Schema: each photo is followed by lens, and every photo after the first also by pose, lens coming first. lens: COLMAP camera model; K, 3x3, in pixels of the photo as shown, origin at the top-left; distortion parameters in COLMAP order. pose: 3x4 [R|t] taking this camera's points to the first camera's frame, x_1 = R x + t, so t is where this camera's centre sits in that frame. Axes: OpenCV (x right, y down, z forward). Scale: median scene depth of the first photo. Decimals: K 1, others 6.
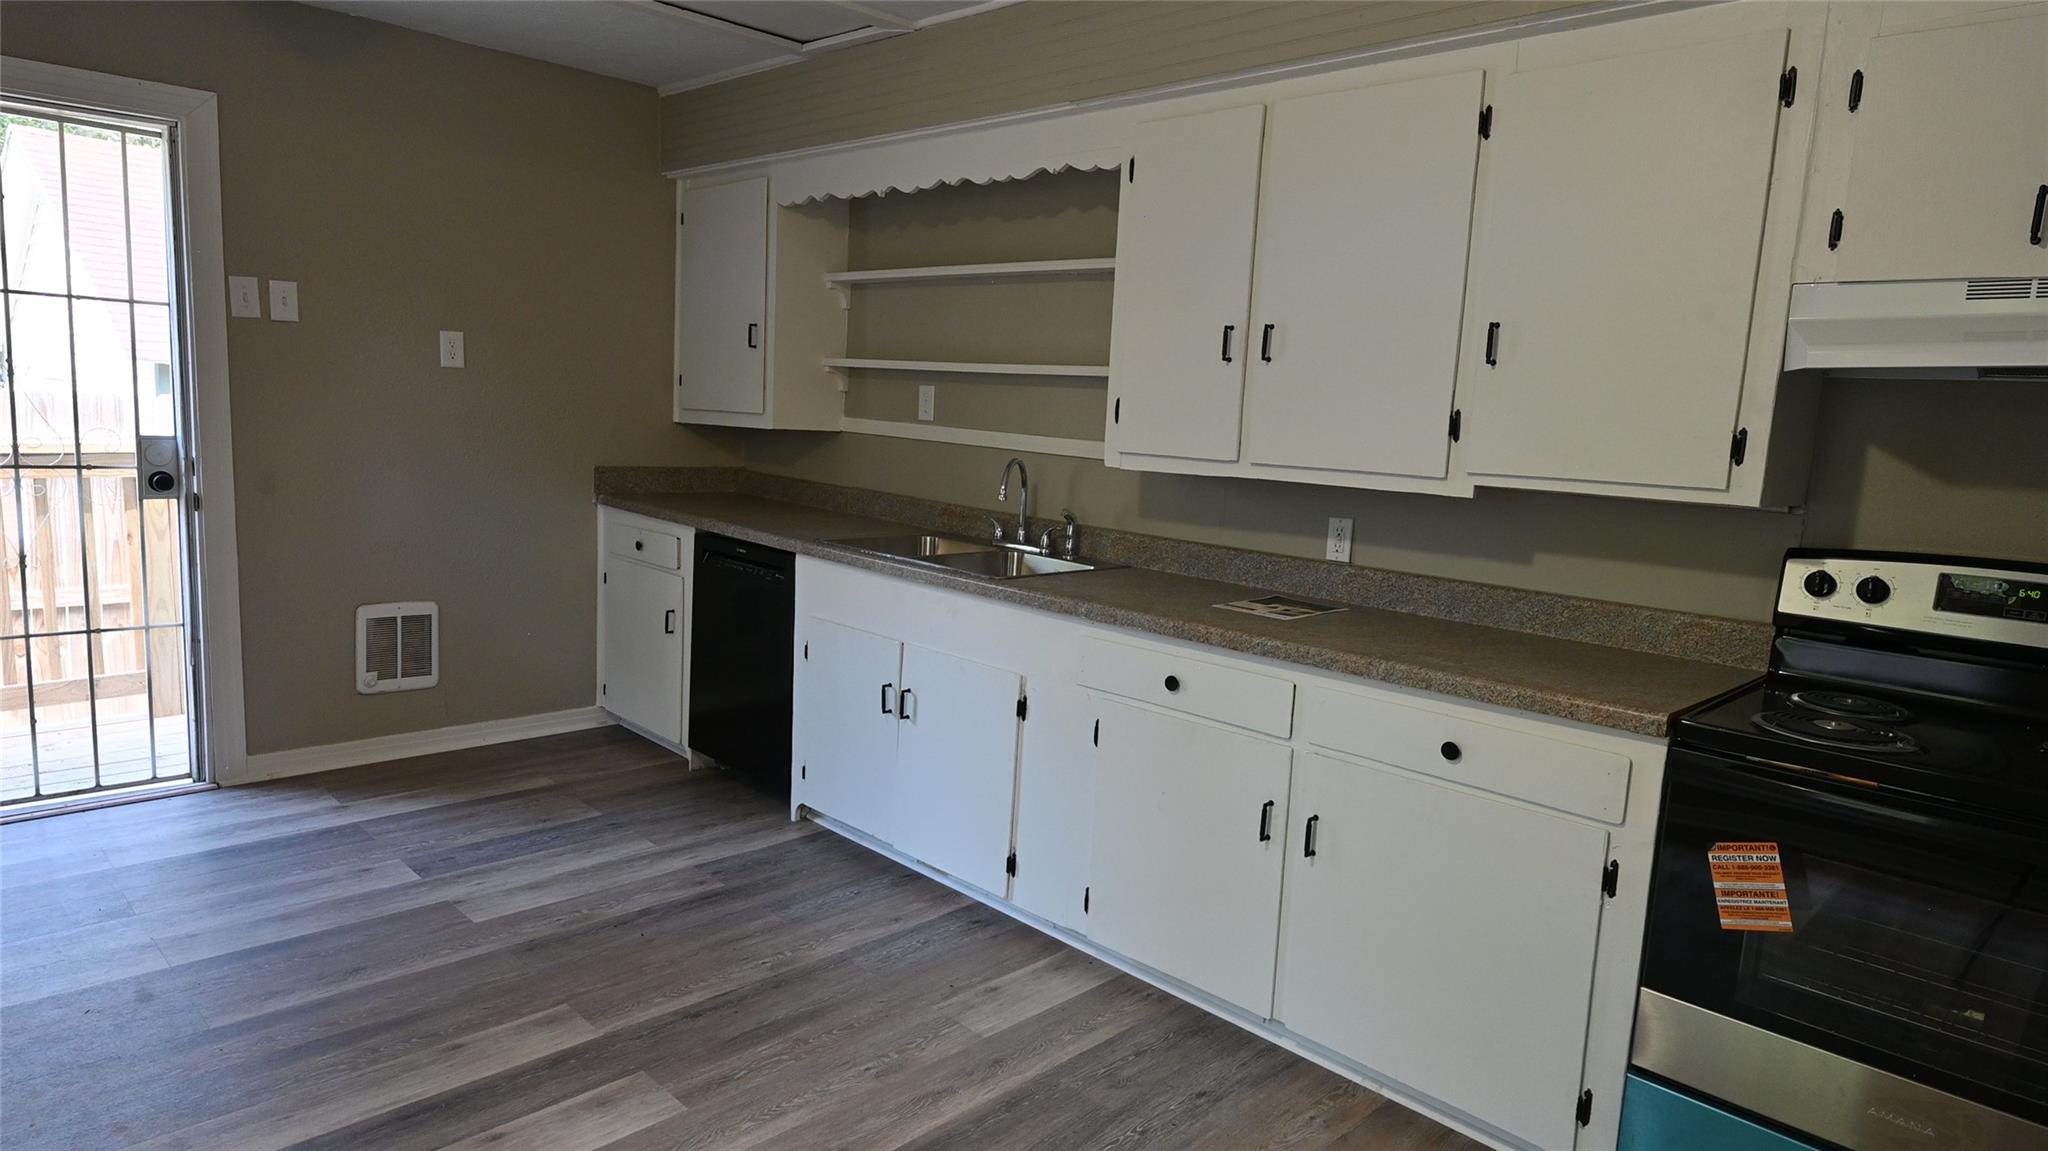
lens RADIAL K [[1216.4, 0, 1034.4], [0, 1216.4, 577.3], [0, 0, 1]] dist [0.000168, 0.002727]
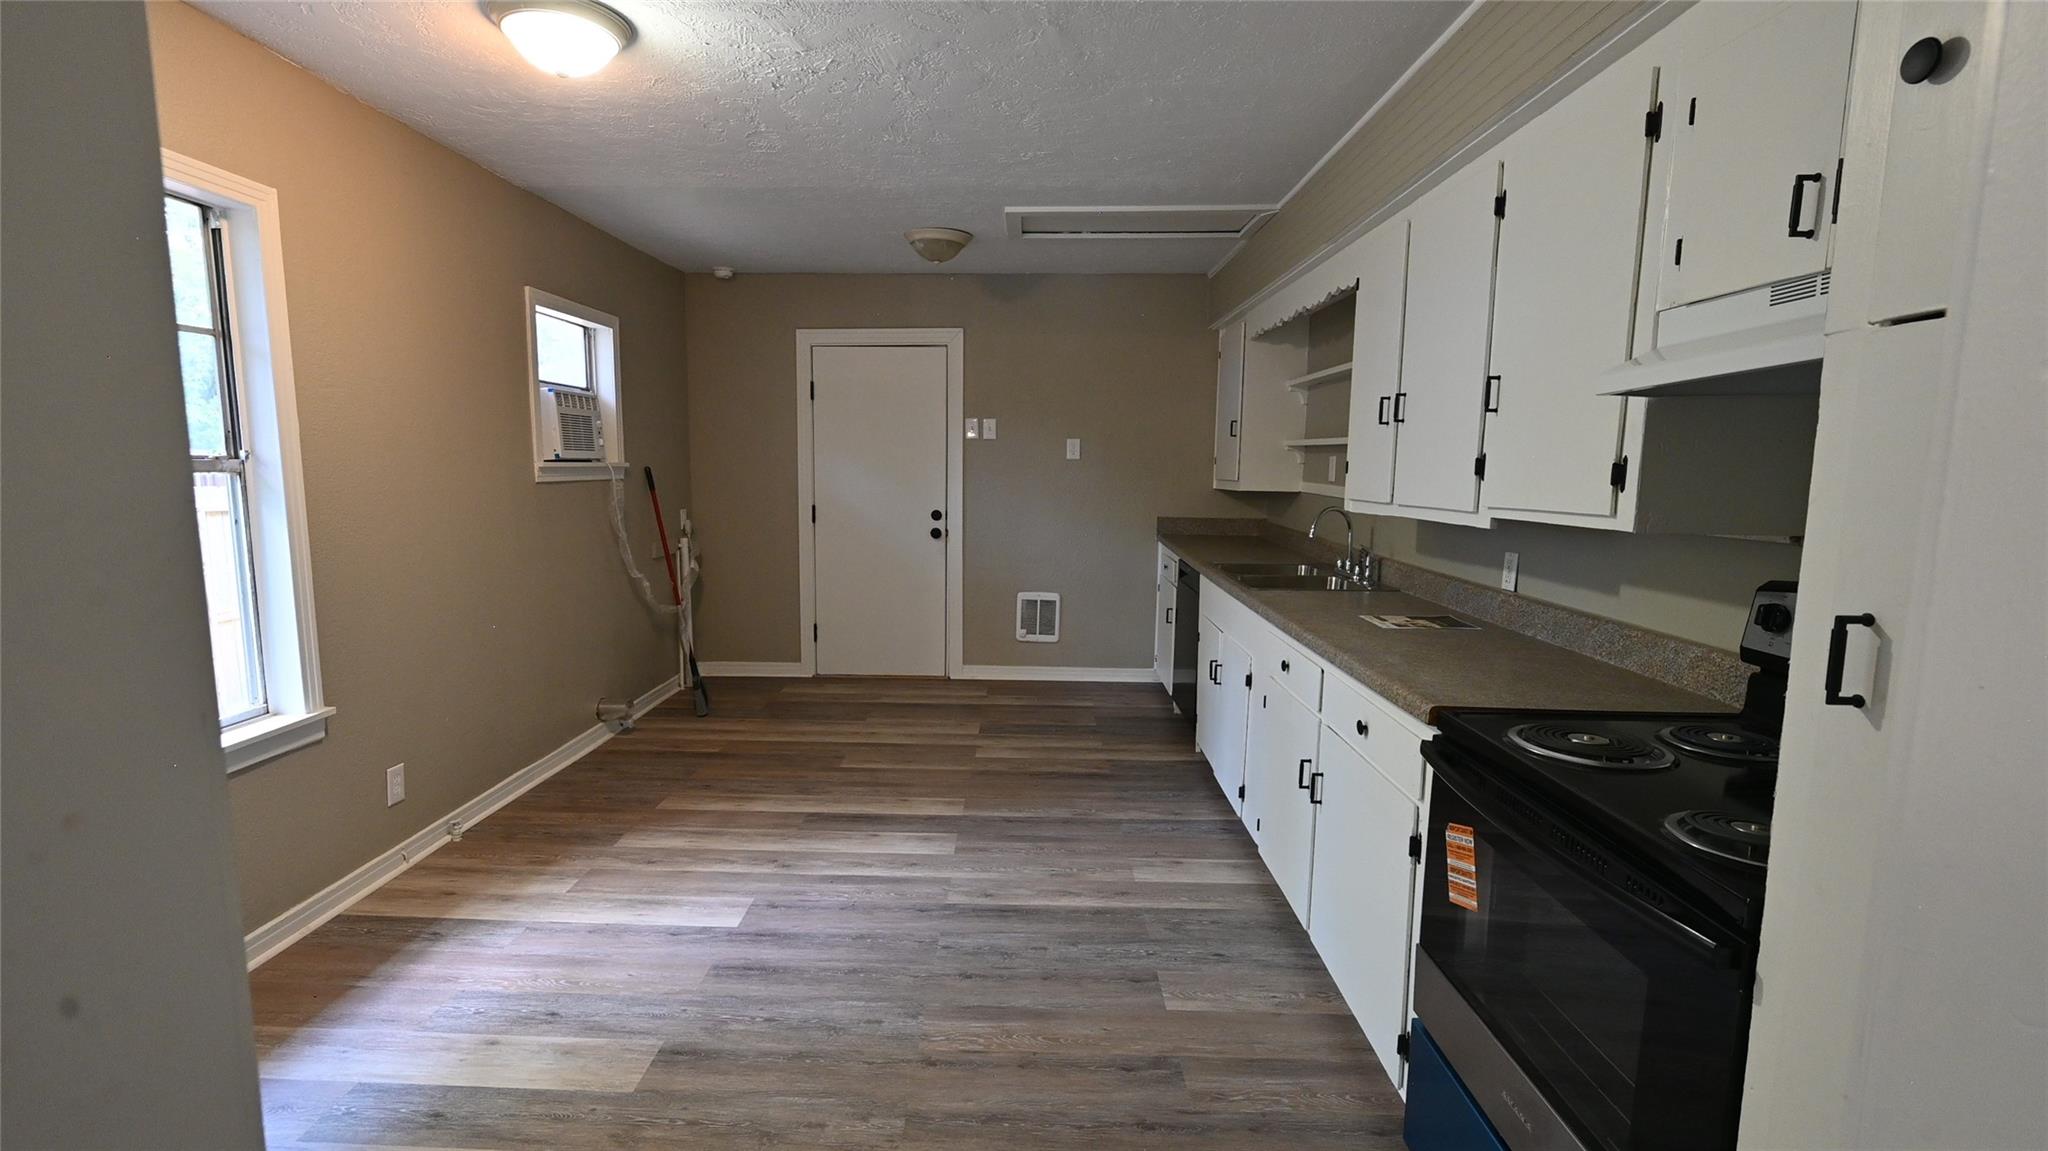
lens RADIAL K [[910.8, 0, 995.5], [0, 910.8, 576.6], [0, 0, 1]] dist [0.000904, -0.000049]
pose [[0.674937, 0.047089, -0.736371, 0.561706], [-0.079188, 0.996821, -0.008837, 0.020098], [0.733614, 0.064276, 0.676520, 0.066991]]
